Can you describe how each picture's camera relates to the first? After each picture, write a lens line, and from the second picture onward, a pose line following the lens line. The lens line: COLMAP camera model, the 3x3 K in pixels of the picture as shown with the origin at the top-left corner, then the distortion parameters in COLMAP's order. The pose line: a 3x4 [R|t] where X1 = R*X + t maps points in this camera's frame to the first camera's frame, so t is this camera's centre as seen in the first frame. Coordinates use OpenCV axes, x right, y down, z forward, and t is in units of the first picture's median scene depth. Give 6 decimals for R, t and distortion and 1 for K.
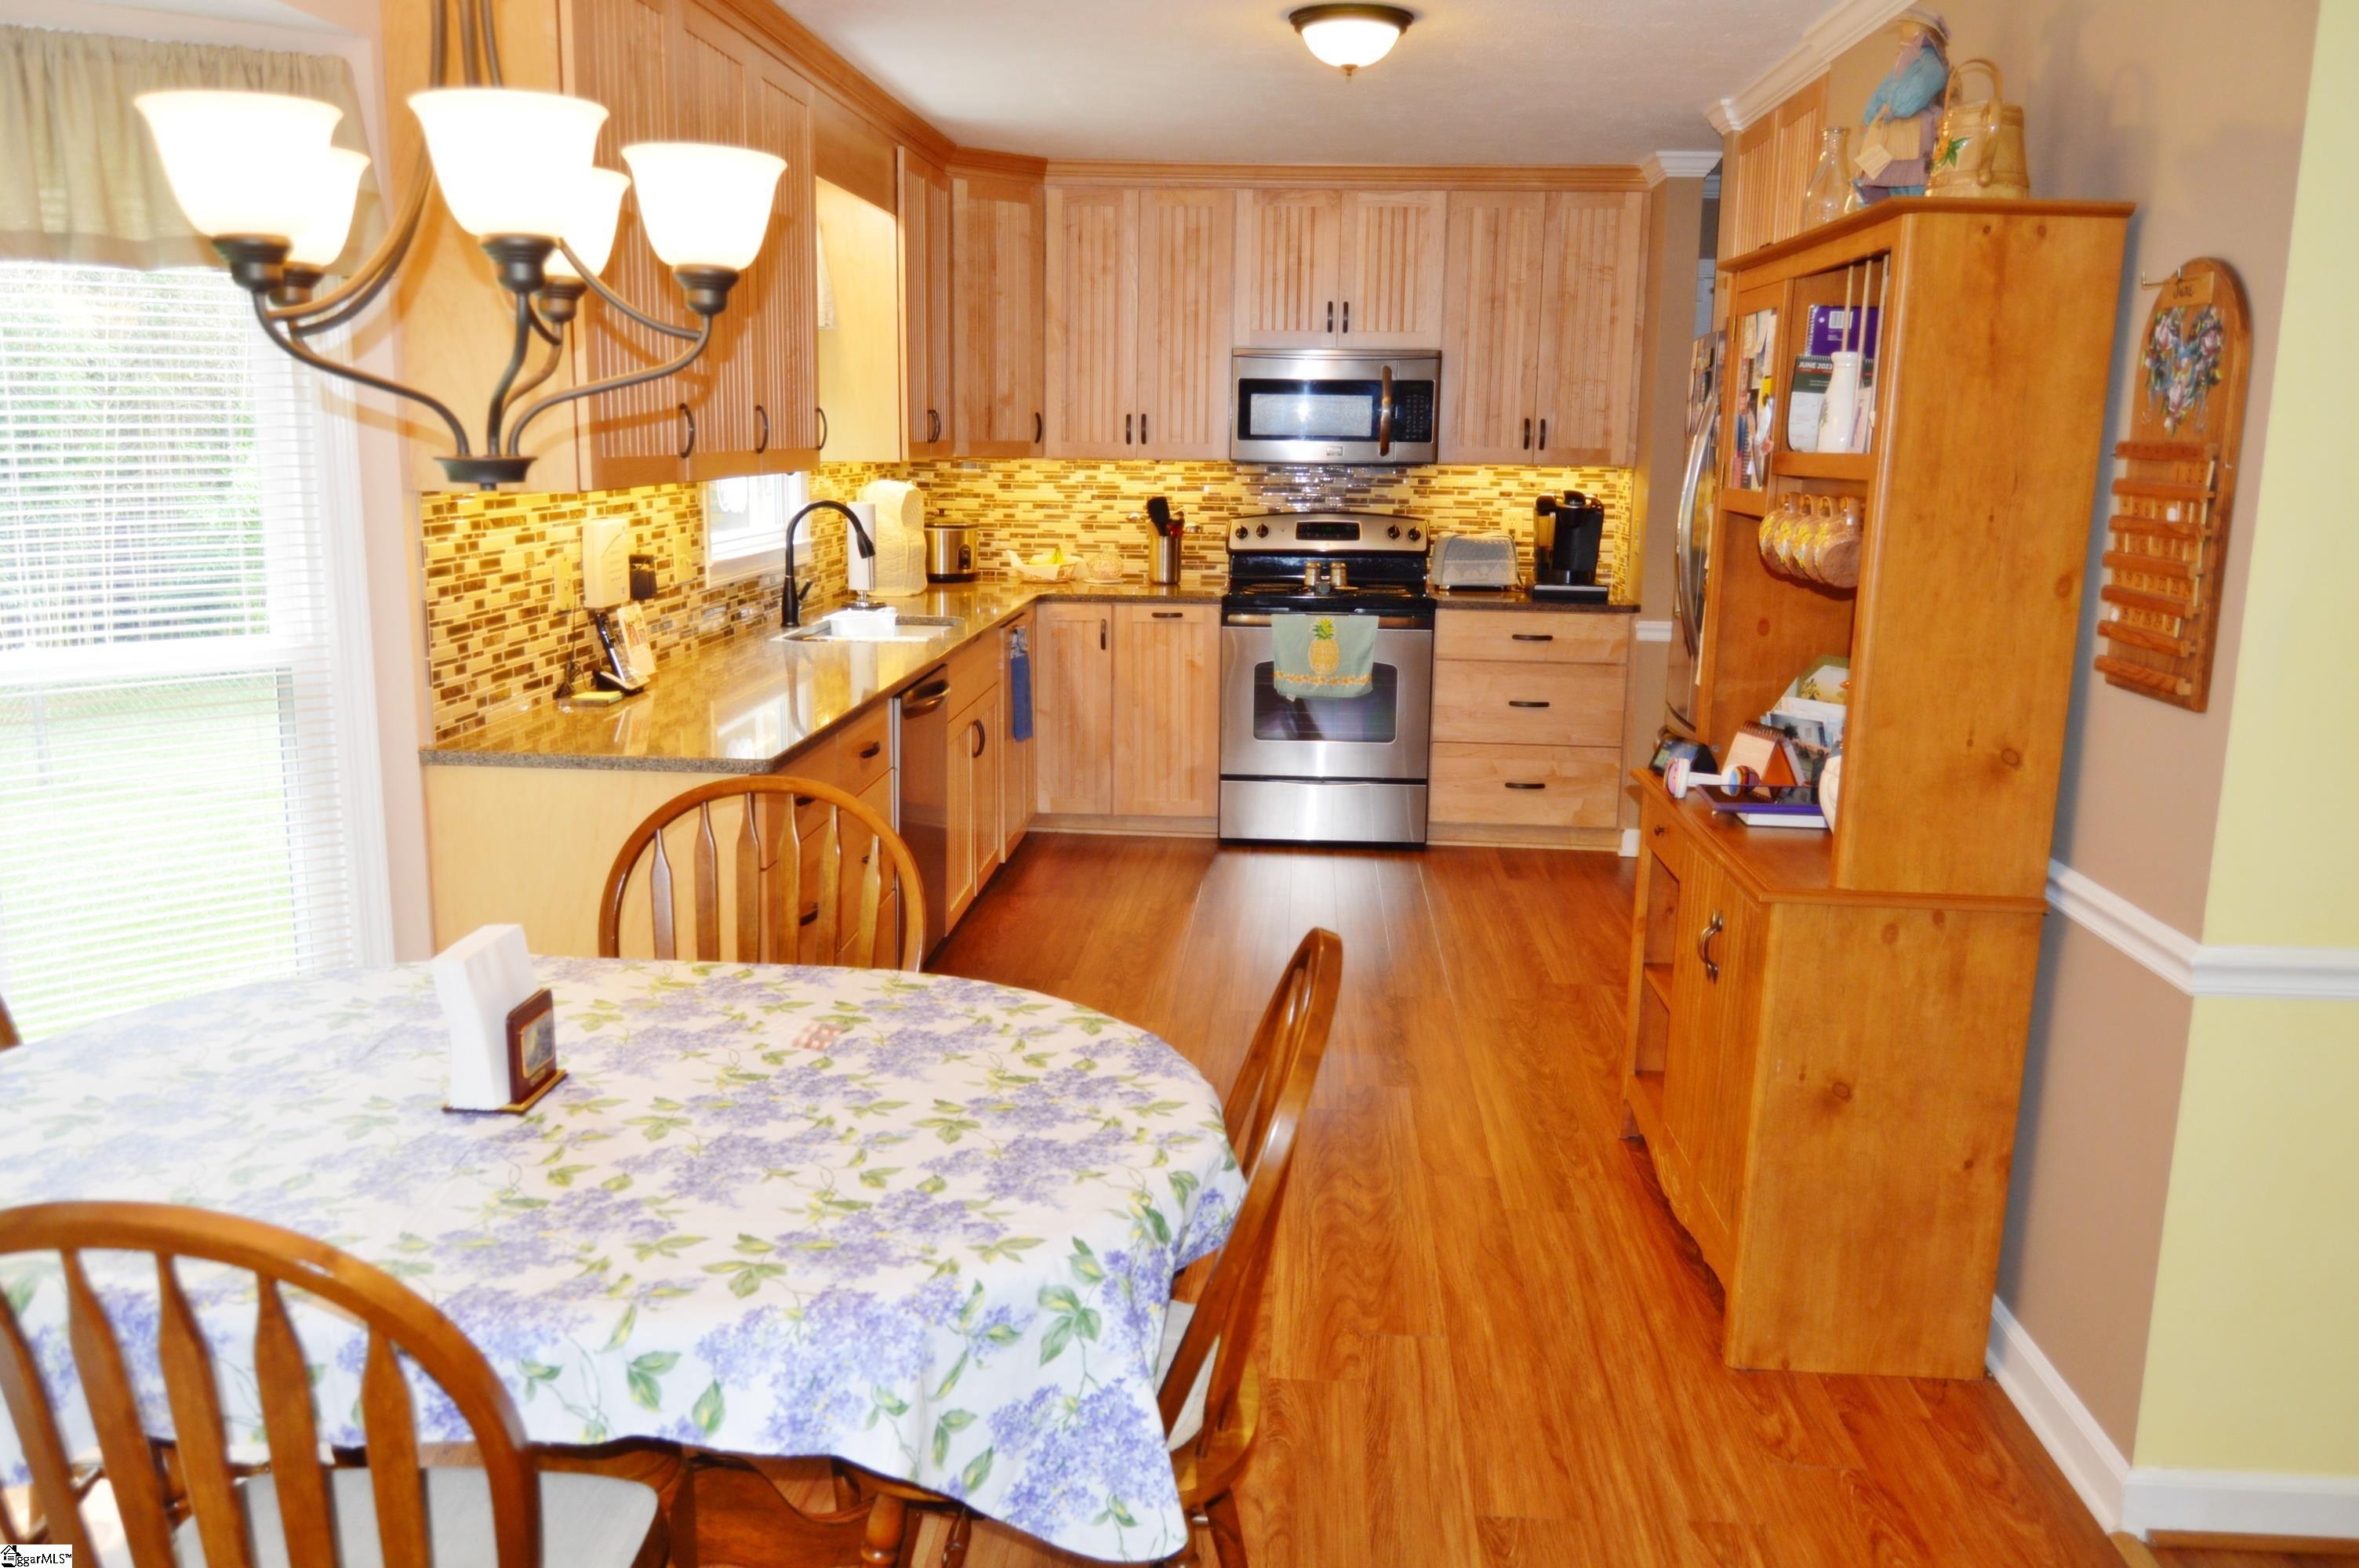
lens RADIAL K [[1853.2, 0, 1177.5], [0, 1853.2, 801.5], [0, 0, 1]] dist [-0.013861, 0.009398]
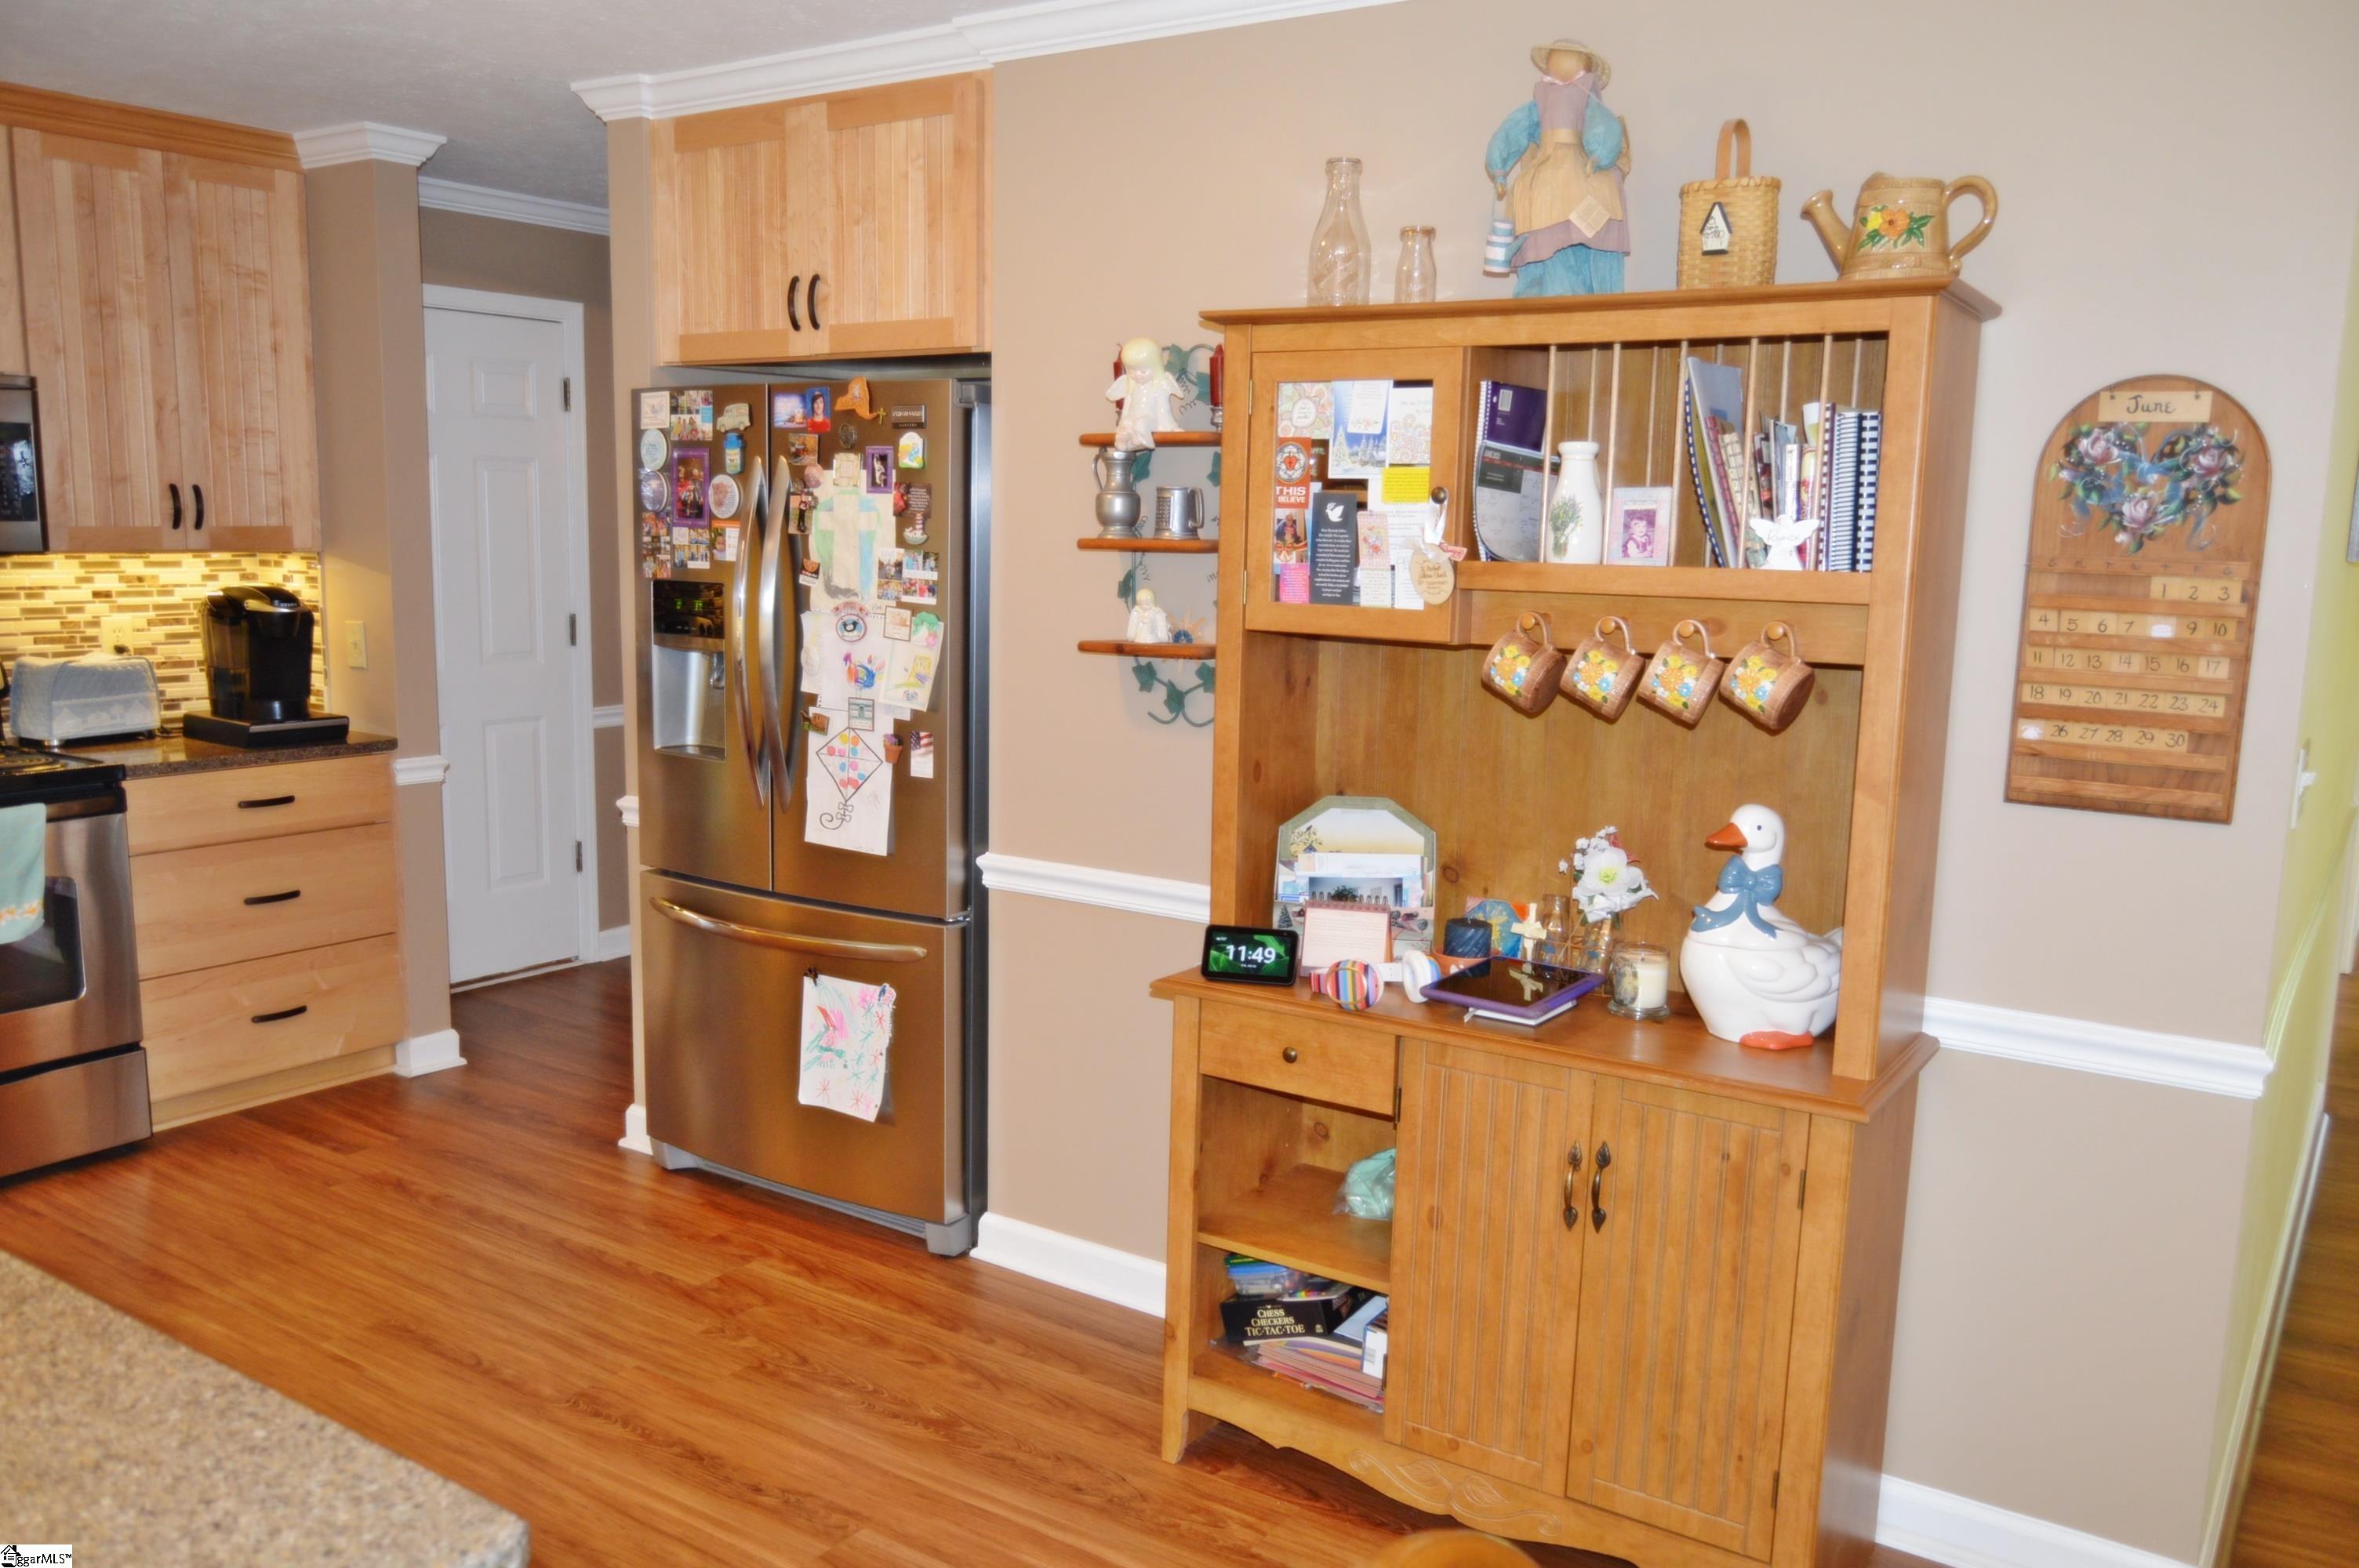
lens RADIAL K [[1853.2, 0, 1179.6], [0, 1853.2, 810.4], [0, 0, 1]] dist [-0.013861, 0.009398]
pose [[0.498977, -0.140606, 0.855133, -0.388747], [0.157045, 0.985084, 0.070336, -0.139235], [-0.852267, 0.099199, 0.513615, 0.620665]]
